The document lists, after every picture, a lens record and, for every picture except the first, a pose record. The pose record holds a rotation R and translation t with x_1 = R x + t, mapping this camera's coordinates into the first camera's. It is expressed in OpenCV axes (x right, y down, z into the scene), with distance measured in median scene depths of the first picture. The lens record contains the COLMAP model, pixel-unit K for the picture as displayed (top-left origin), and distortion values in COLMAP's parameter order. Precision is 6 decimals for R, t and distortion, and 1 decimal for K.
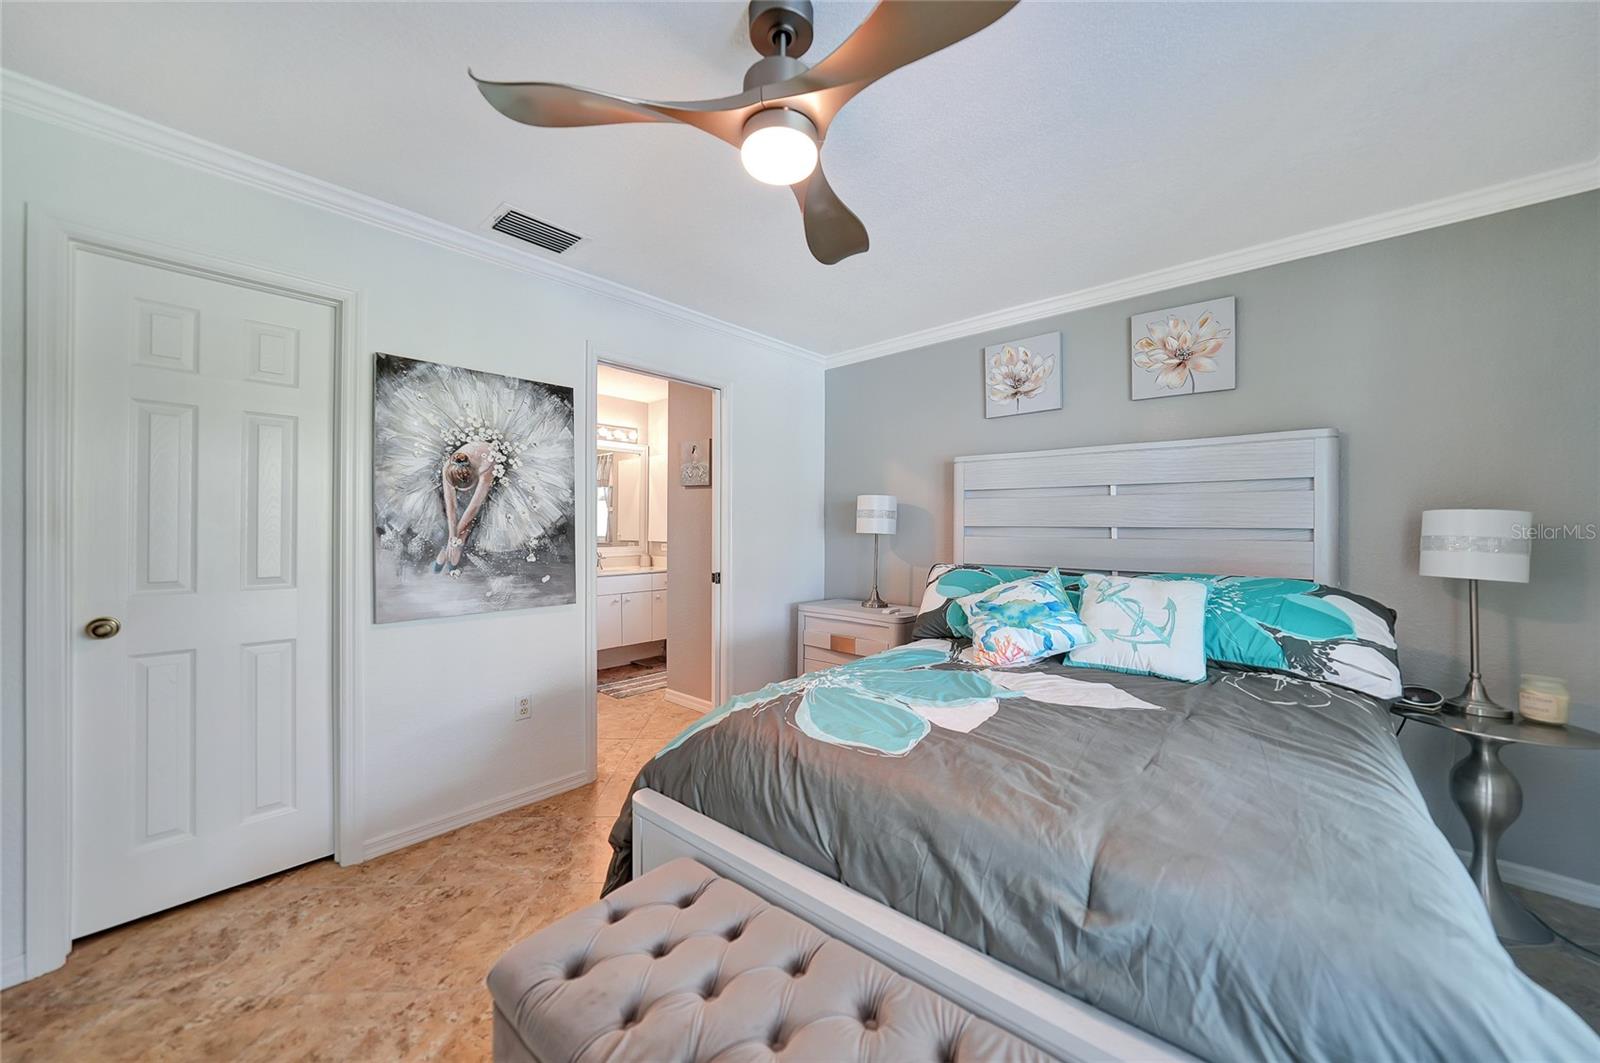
lens RADIAL K [[562.5, 0, 787.3], [0, 562.5, 524.1], [0, 0, 1]] dist [-0.021611, 0.004245]
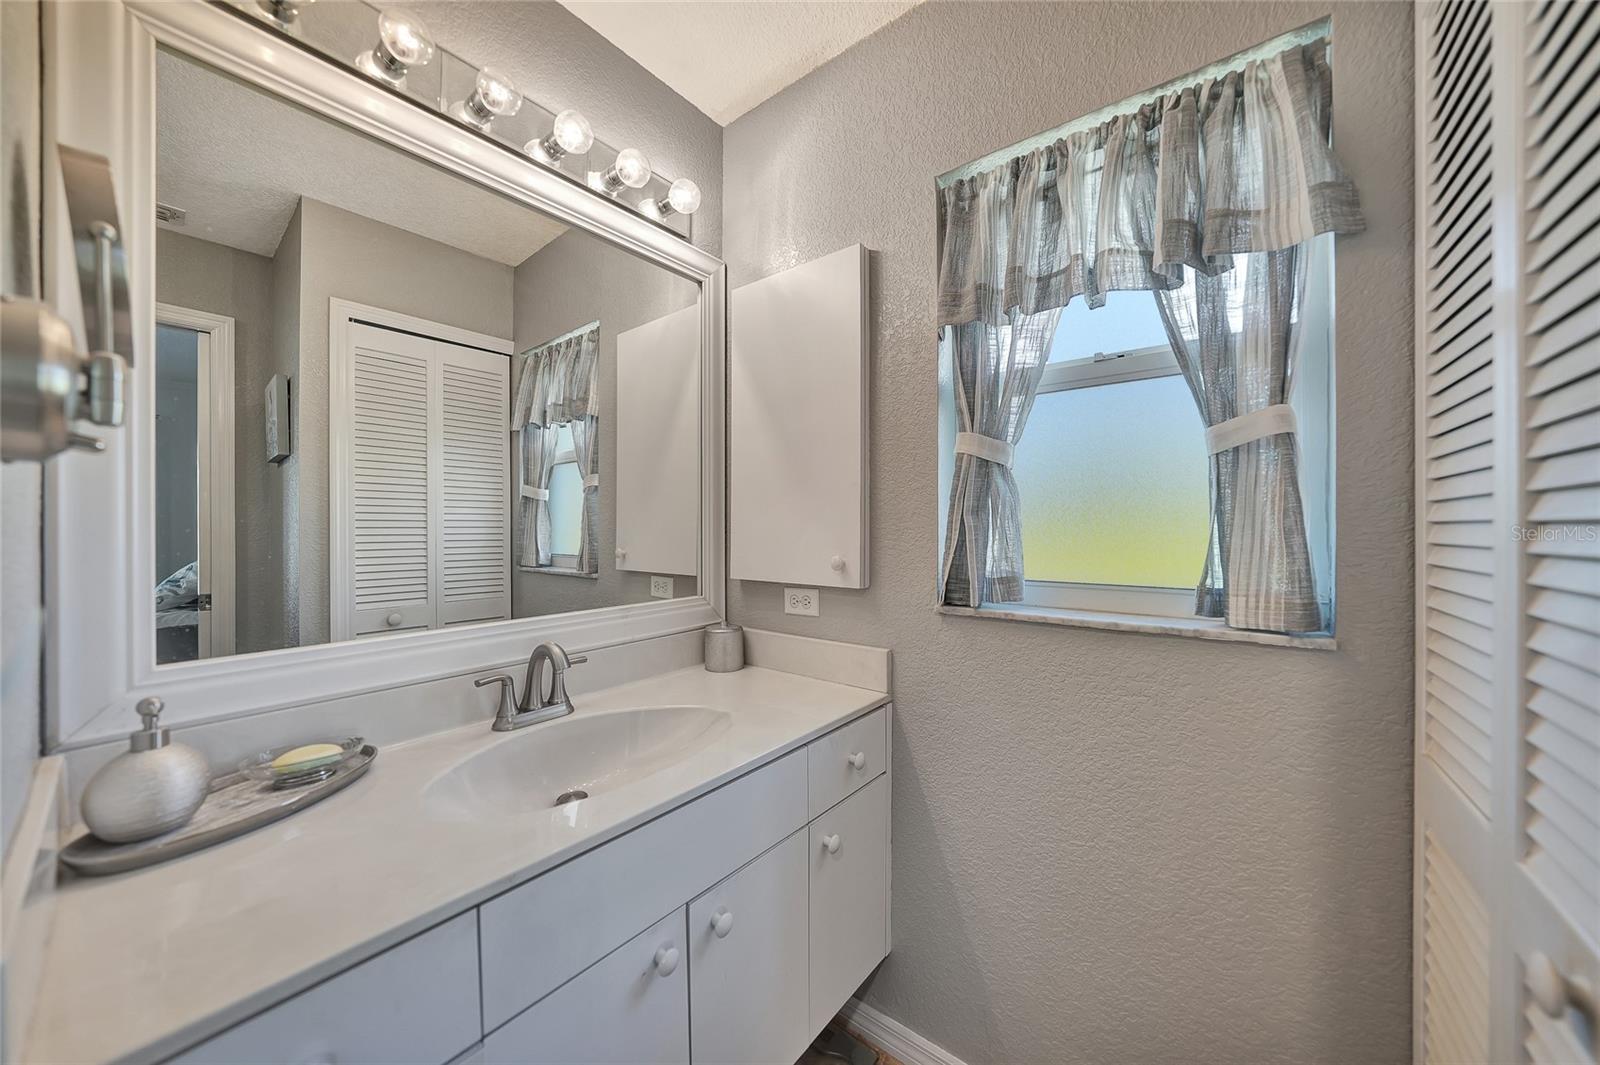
lens RADIAL K [[562.5, 0, 808.4], [0, 562.5, 518.8], [0, 0, 1]] dist [-0.021611, 0.004245]
pose [[0.996245, -0.010128, 0.085980, -0.217248], [0.010703, 0.999923, -0.006227, 0.001374], [-0.085911, 0.007124, 0.996277, 0.657775]]
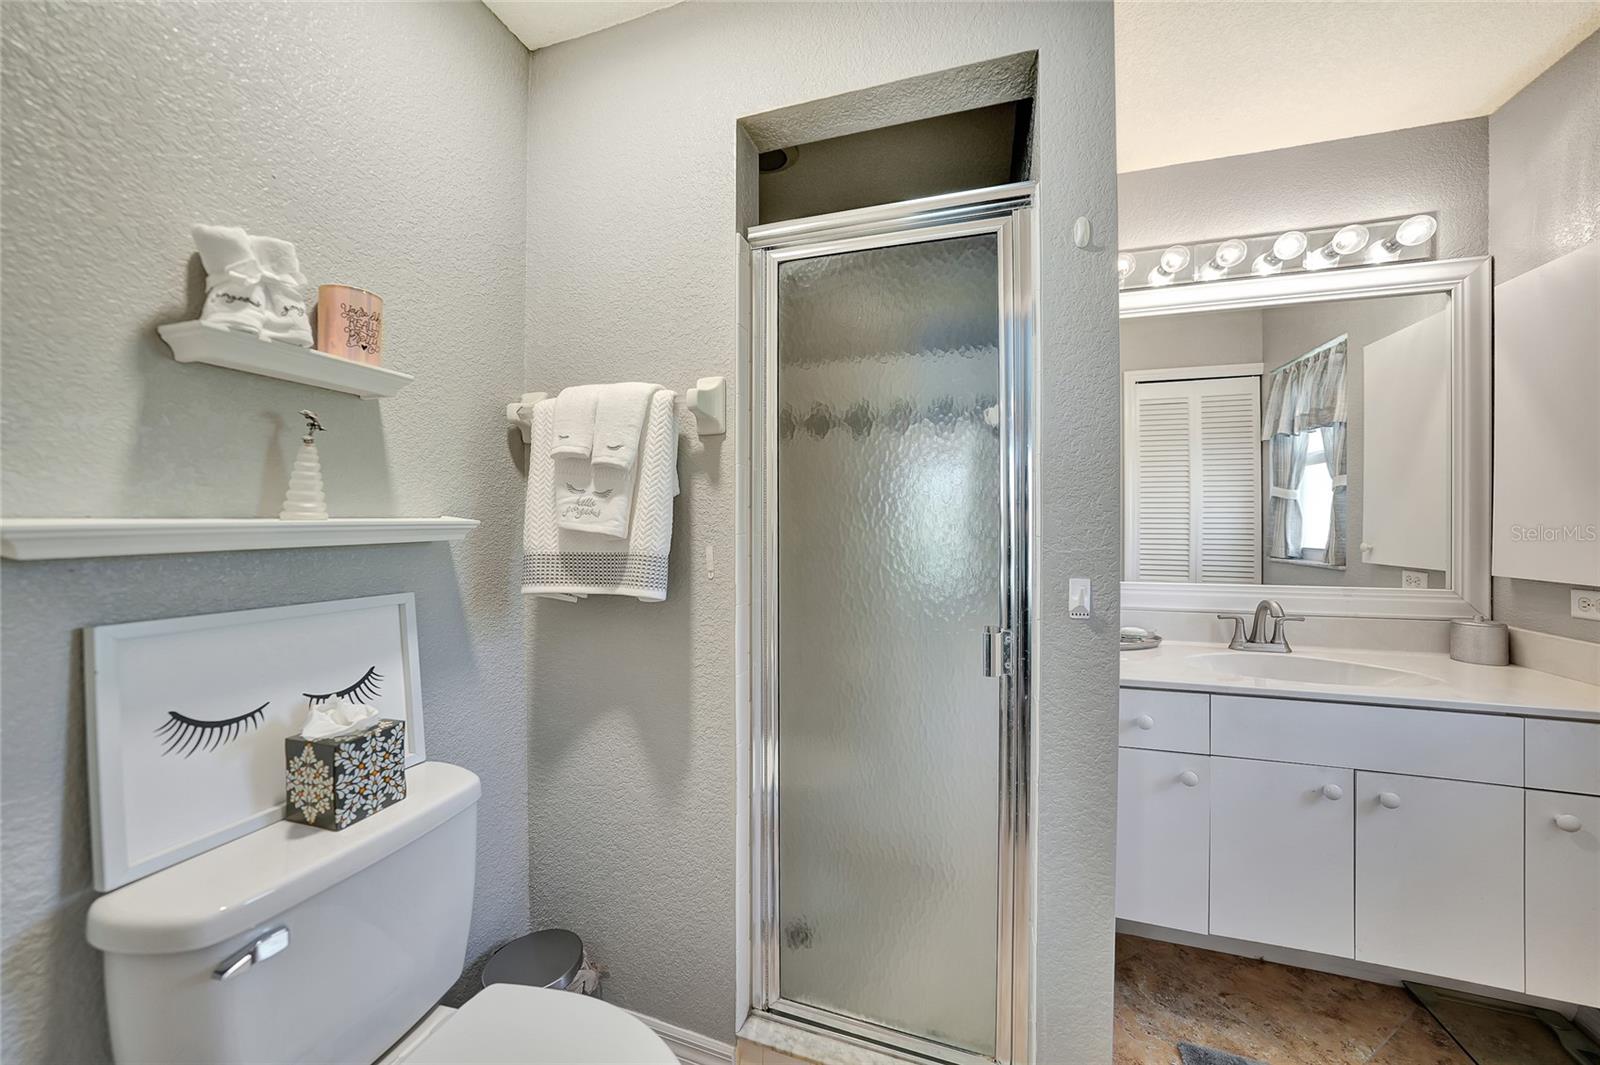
lens RADIAL K [[562.5, 0, 795.9], [0, 562.5, 526.6], [0, 0, 1]] dist [-0.021611, 0.004245]
pose [[0.429104, 0.000729, -0.903255, -0.135191], [0.006455, 0.999972, 0.003873, 0.001164], [0.903232, -0.007493, 0.429088, 0.511266]]
